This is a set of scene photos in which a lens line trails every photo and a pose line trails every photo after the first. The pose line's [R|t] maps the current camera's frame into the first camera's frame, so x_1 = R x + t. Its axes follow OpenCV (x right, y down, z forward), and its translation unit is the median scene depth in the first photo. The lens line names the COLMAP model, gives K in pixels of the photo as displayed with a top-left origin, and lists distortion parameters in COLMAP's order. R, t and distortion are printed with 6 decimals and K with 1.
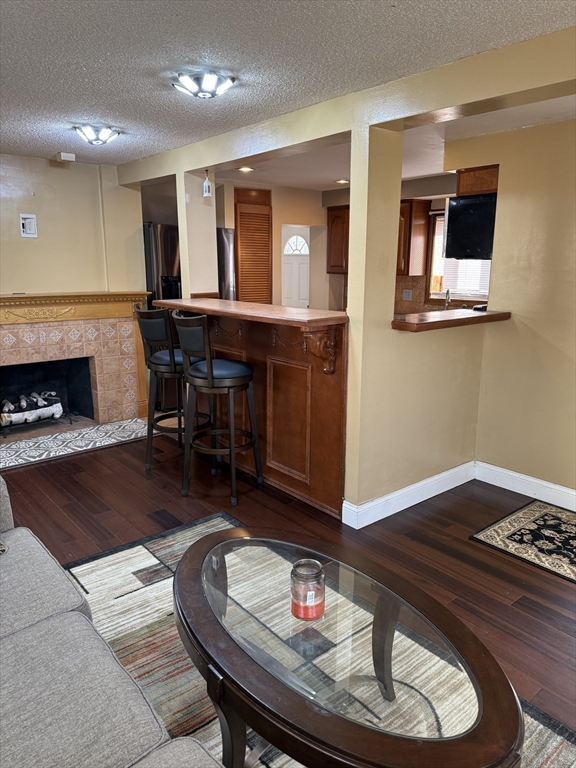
lens RADIAL K [[529.9, 0, 288.0], [0, 529.9, 384.0], [0, 0, 1]] dist [0.005679, -0.000624]
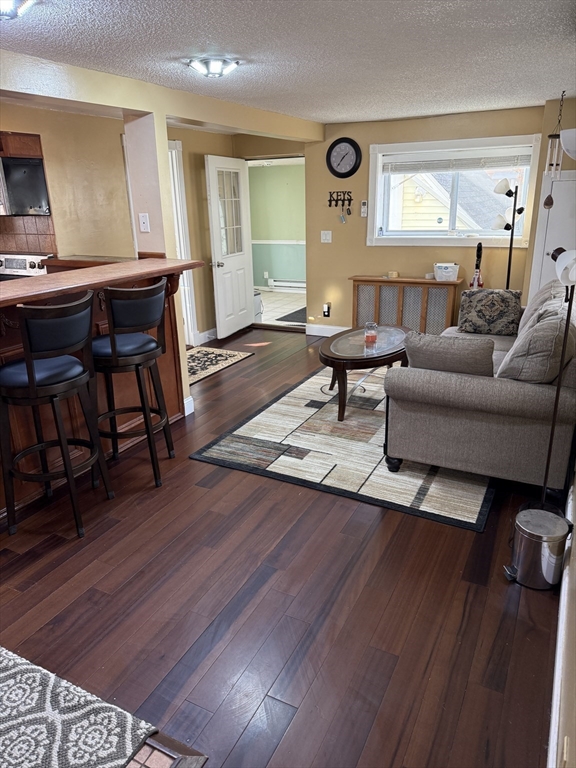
lens RADIAL K [[529.9, 0, 288.0], [0, 529.9, 384.0], [0, 0, 1]] dist [0.005679, -0.000624]
pose [[-0.362038, -0.305453, 0.880697, -1.057235], [0.241219, 0.881908, 0.405034, -0.265978], [-0.900412, 0.359079, -0.245603, 0.992019]]
